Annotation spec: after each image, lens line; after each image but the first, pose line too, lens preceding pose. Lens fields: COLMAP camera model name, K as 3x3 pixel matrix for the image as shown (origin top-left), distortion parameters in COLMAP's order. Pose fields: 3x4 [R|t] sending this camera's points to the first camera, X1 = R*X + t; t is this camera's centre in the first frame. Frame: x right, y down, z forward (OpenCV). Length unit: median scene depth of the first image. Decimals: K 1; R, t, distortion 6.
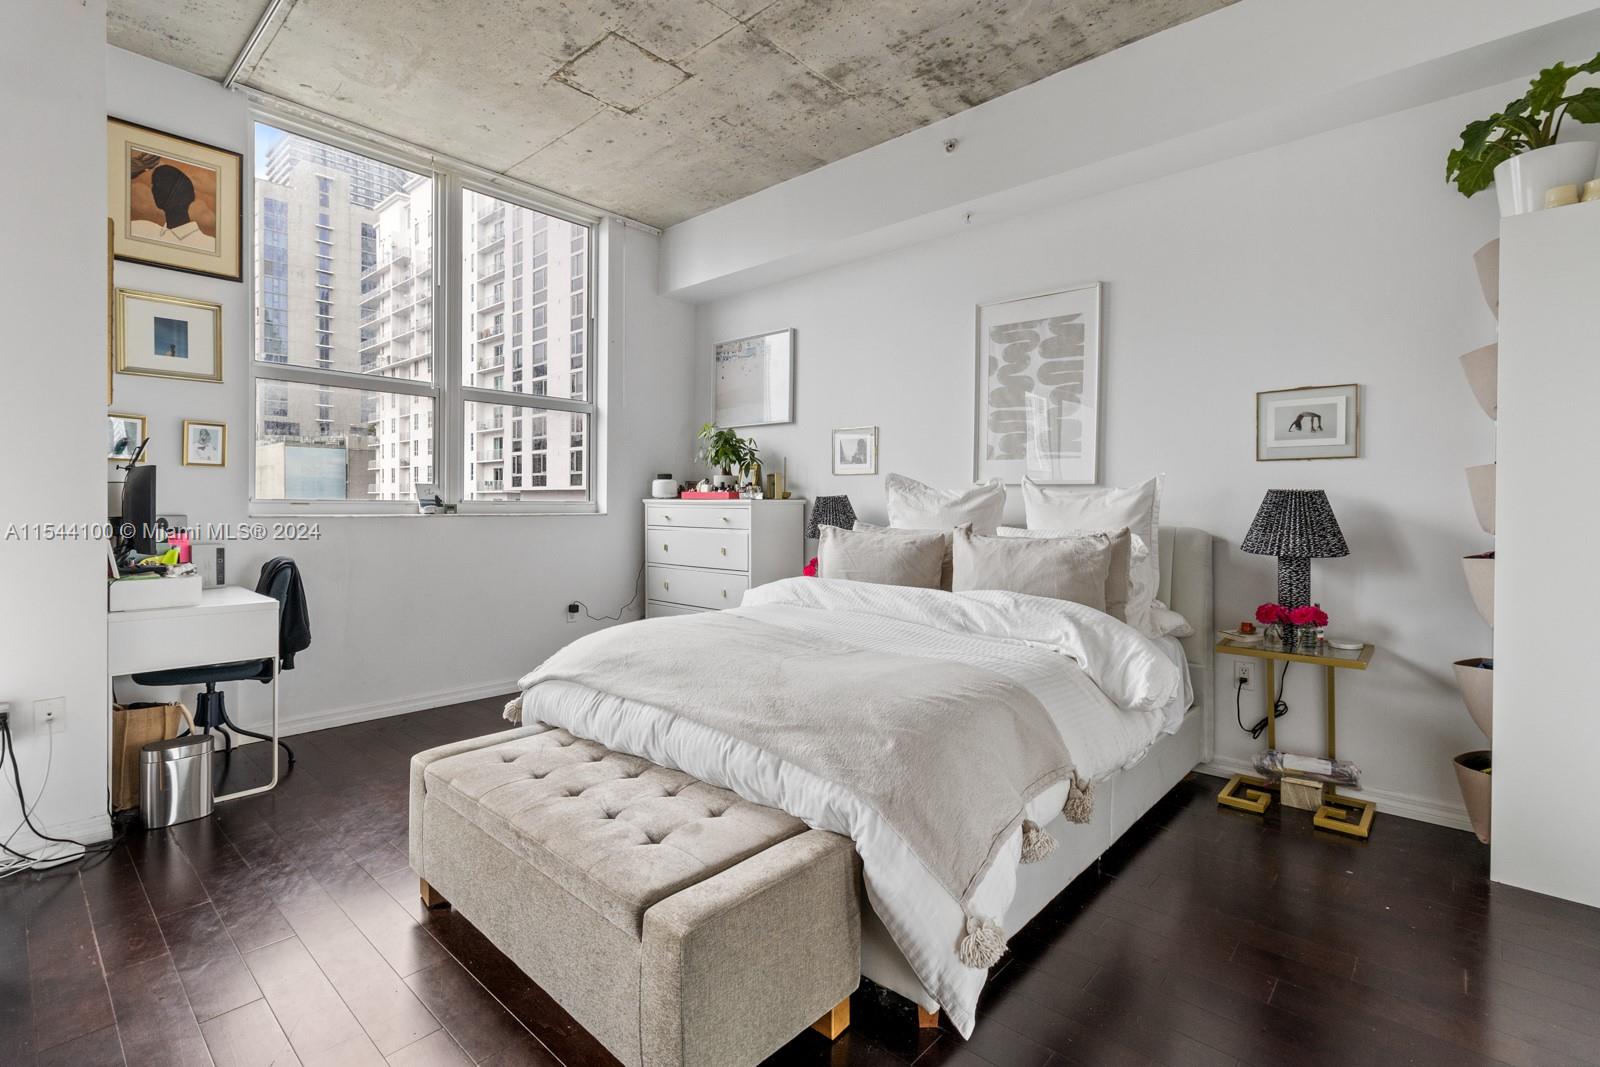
lens RADIAL K [[736.1, 0, 793.3], [0, 736.1, 509.2], [0, 0, 1]] dist [0.002168, 0.000282]
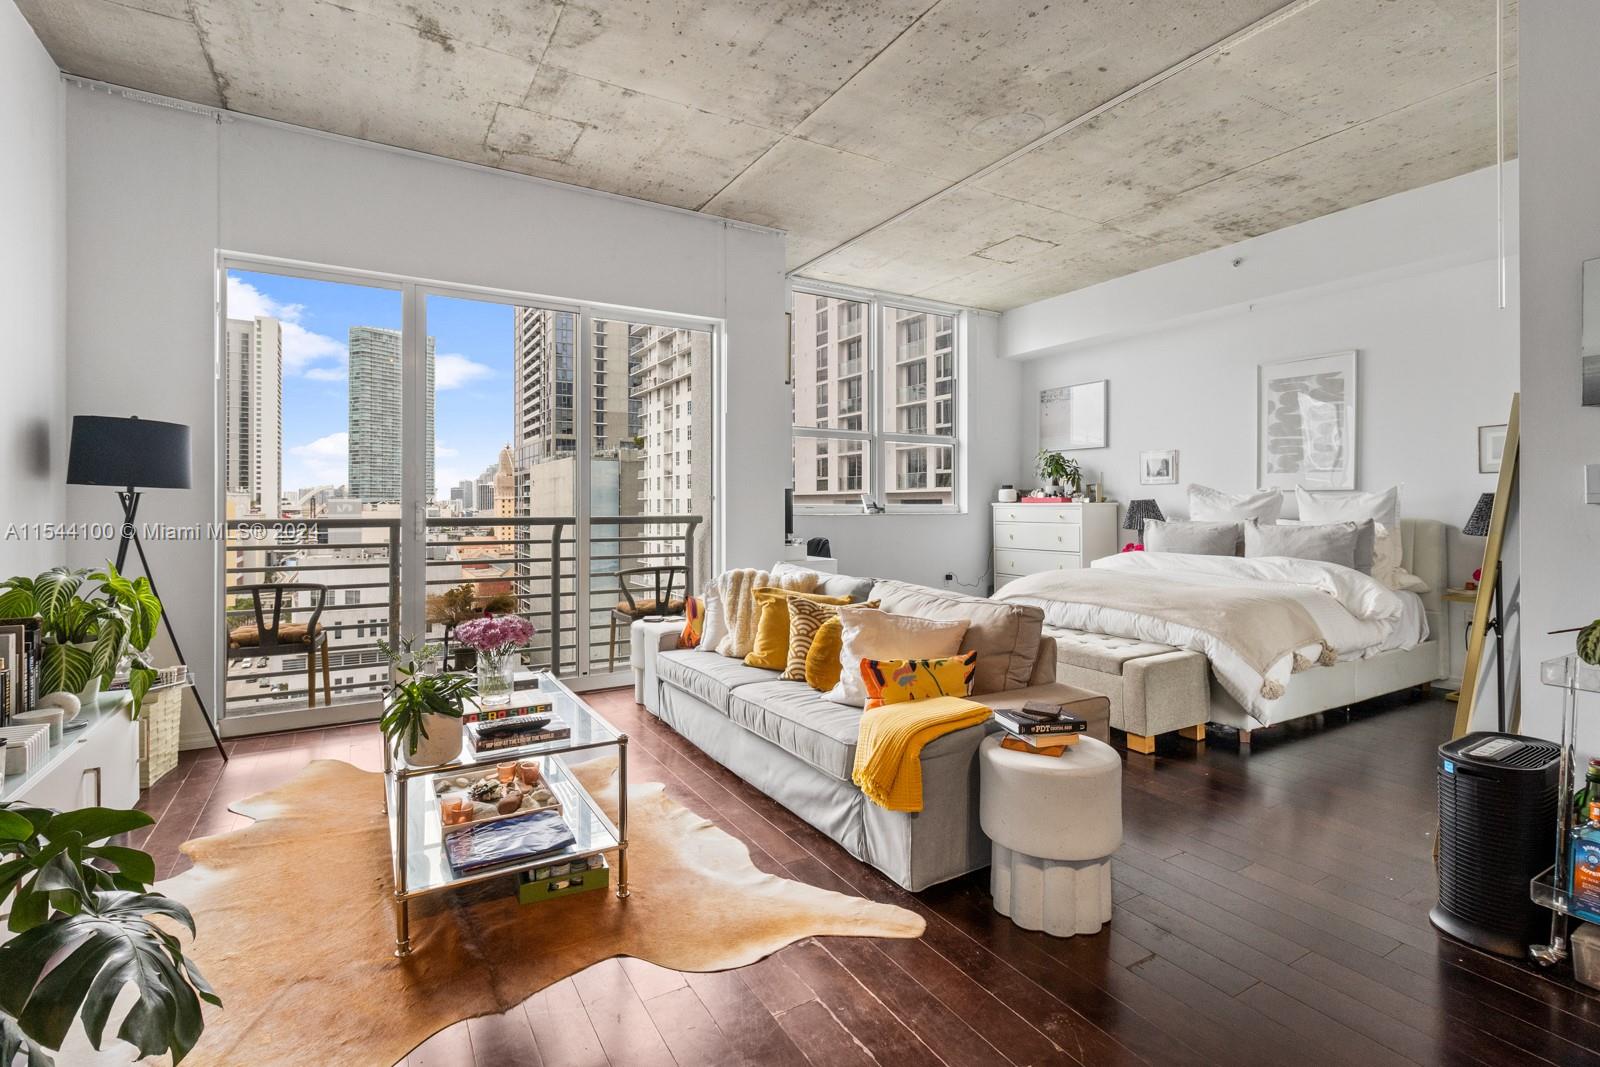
lens RADIAL K [[742.0, 0, 795.0], [0, 742.0, 503.8], [0, 0, 1]] dist [0.002526, 0.000583]
pose [[0.954709, -0.009166, -0.297399, -0.197598], [0.005816, 0.999909, -0.012148, 0.004738], [0.297484, 0.009868, 0.954676, -0.695428]]
